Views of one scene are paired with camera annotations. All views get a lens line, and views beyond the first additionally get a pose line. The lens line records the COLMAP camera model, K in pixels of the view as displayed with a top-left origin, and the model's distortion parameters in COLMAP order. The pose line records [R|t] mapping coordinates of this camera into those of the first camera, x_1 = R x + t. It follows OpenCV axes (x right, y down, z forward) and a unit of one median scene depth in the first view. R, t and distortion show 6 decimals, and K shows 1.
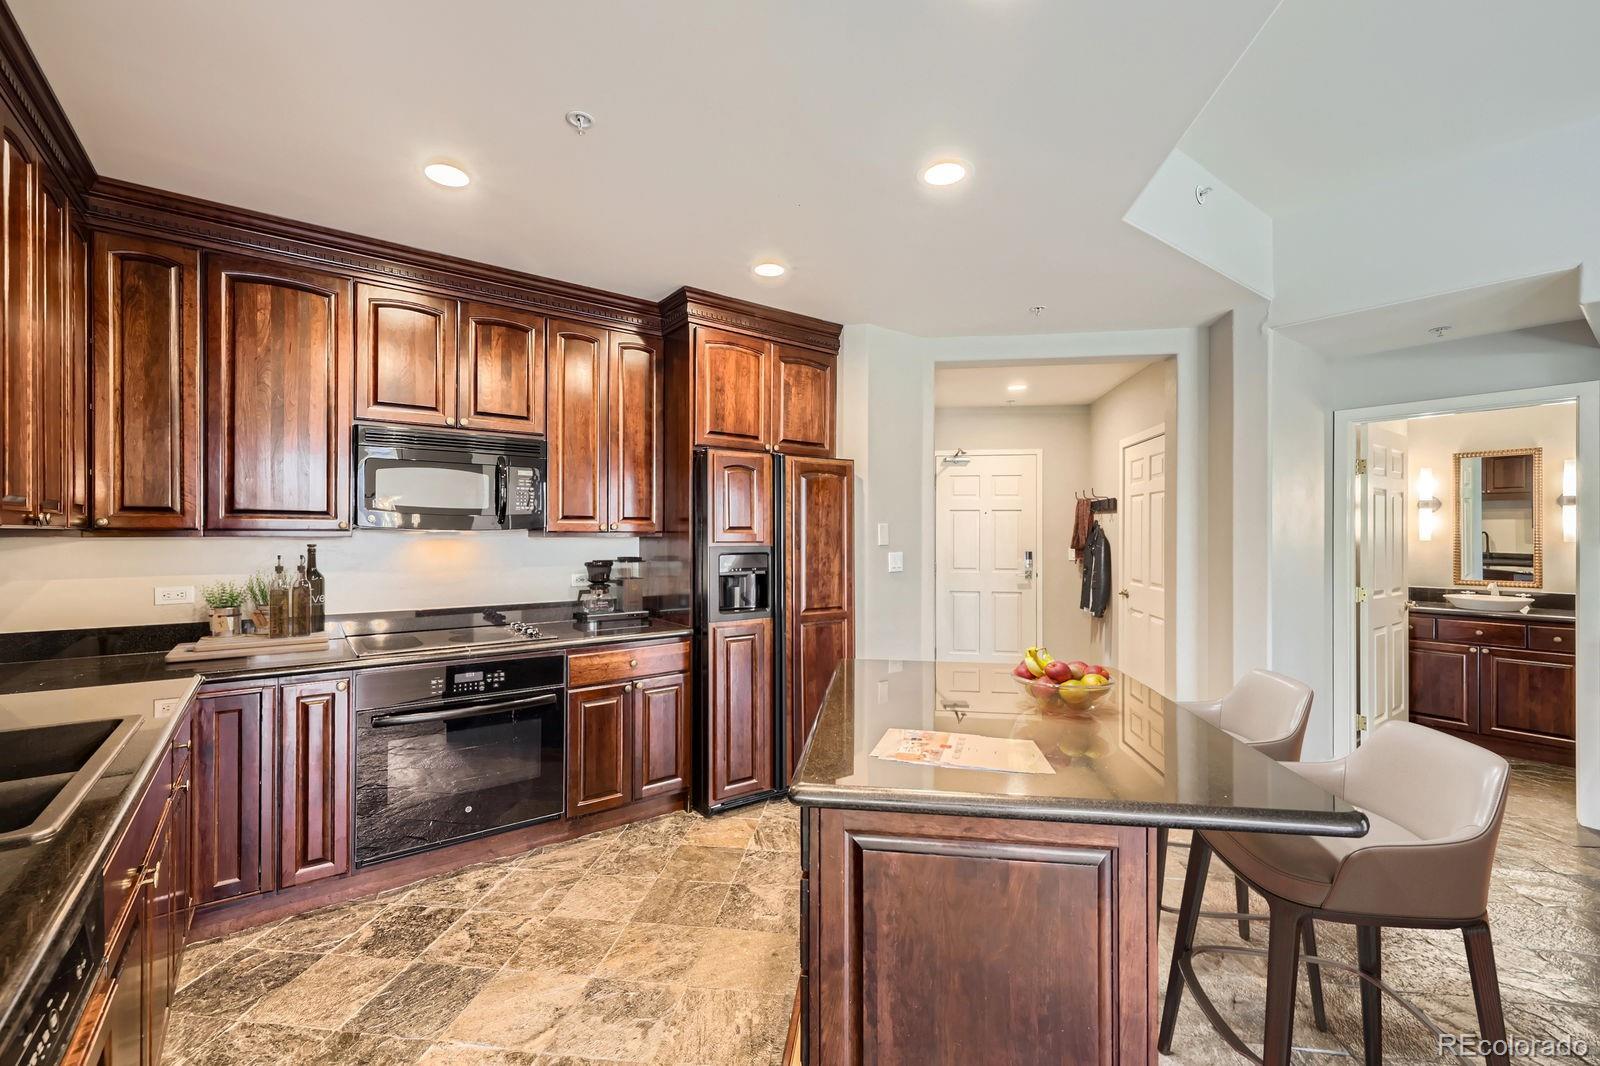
lens RADIAL K [[667.2, 0, 794.7], [0, 667.2, 535.3], [0, 0, 1]] dist [0.001790, 0.000107]
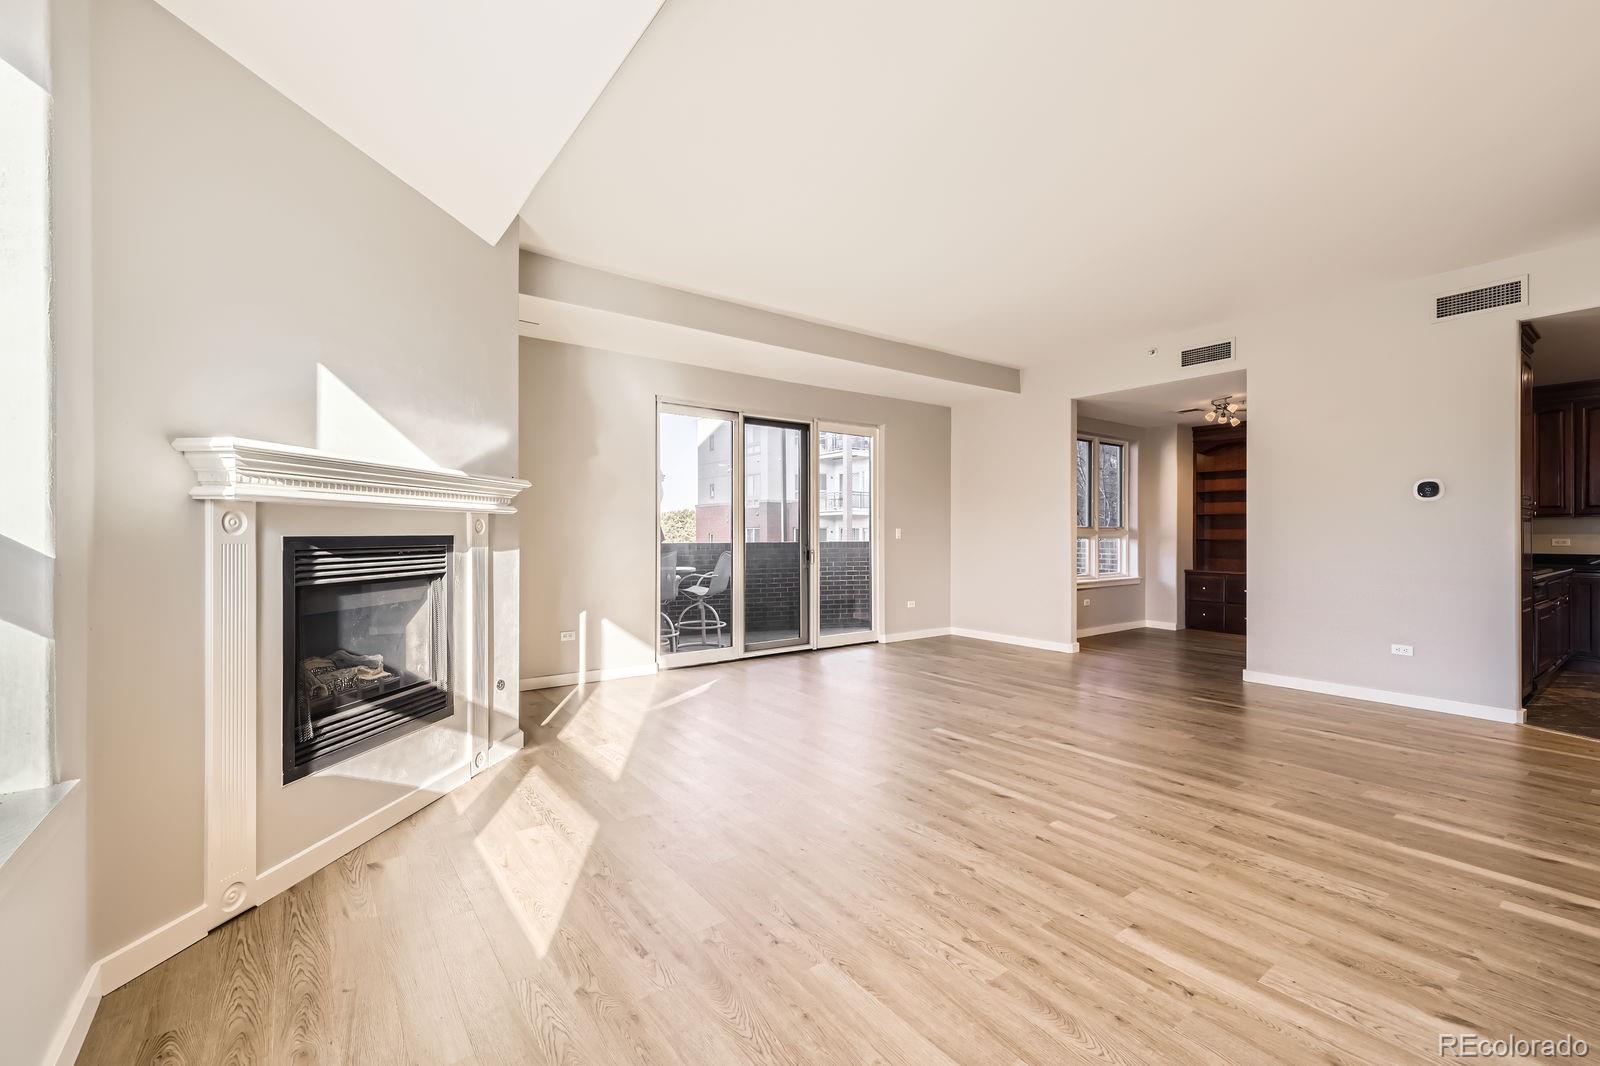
lens RADIAL K [[668.1, 0, 792.1], [0, 668.1, 541.0], [0, 0, 1]] dist [0.004709, 0.000625]
pose [[-0.041695, 0.007885, -0.999099, 1.348470], [0.000191, 0.999969, 0.007884, 0.055392], [0.999130, 0.000138, -0.041695, -1.395116]]
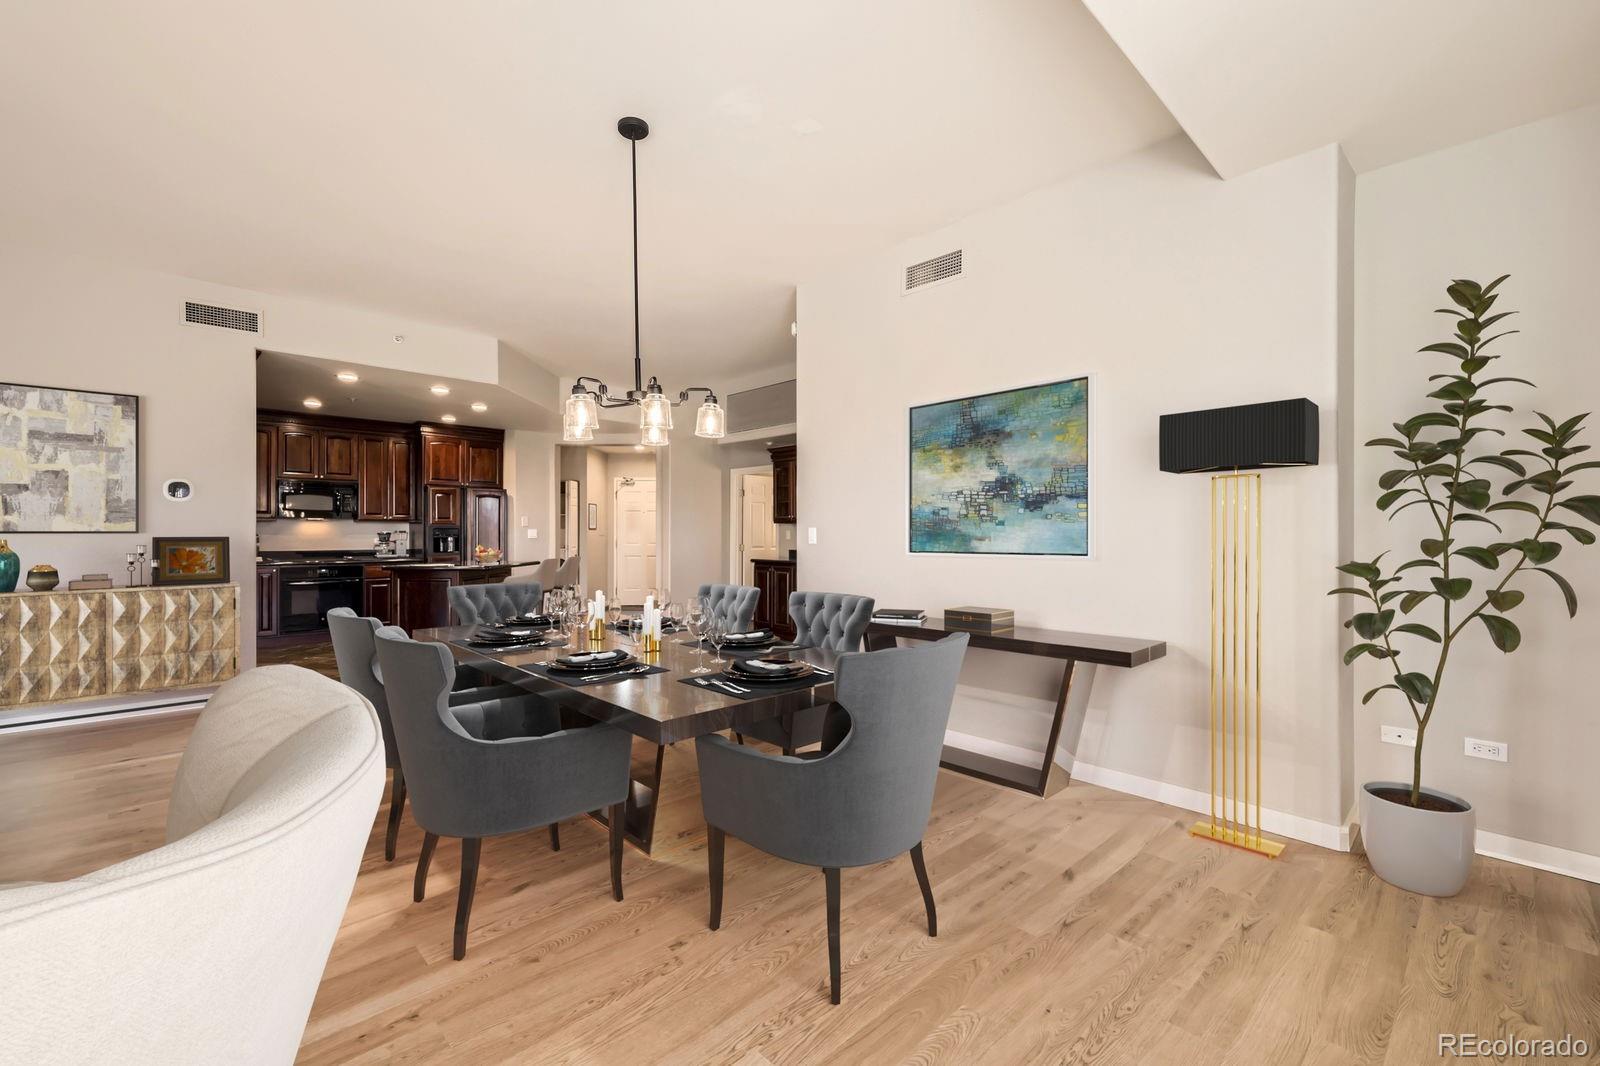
lens RADIAL K [[667.2, 0, 794.7], [0, 667.2, 543.6], [0, 0, 1]] dist [0.001790, 0.000107]
pose [[0.996314, -0.001738, 0.085765, 1.040706], [0.000642, 0.999918, 0.012807, 0.054030], [-0.085780, -0.012705, 0.996233, -1.633551]]
